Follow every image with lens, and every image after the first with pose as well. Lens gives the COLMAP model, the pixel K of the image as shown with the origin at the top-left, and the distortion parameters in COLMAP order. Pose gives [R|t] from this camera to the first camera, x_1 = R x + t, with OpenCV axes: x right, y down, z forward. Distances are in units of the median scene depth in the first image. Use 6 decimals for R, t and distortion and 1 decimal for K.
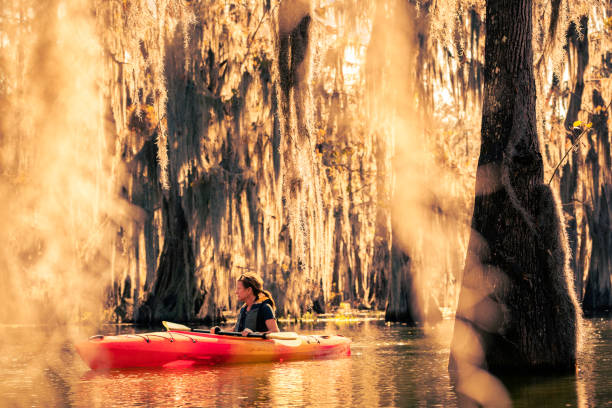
lens RADIAL K [[2557.2, 0, 306.0], [0, 2557.2, 204.0], [0, 0, 1]] dist [-0.199884, -2.467882]
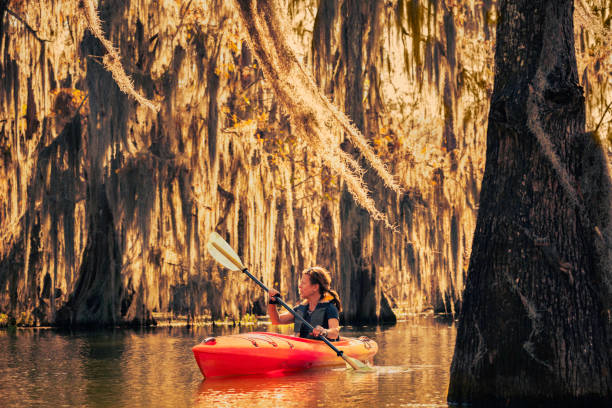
lens RADIAL K [[2557.2, 0, 306.0], [0, 2557.2, 204.0], [0, 0, 1]] dist [-0.199884, -2.467882]
pose [[0.999729, 0.002253, 0.023153, 0.000506], [-0.002242, 0.999997, -0.000493, 0.003856], [-0.023154, 0.000441, 0.999732, 0.100661]]
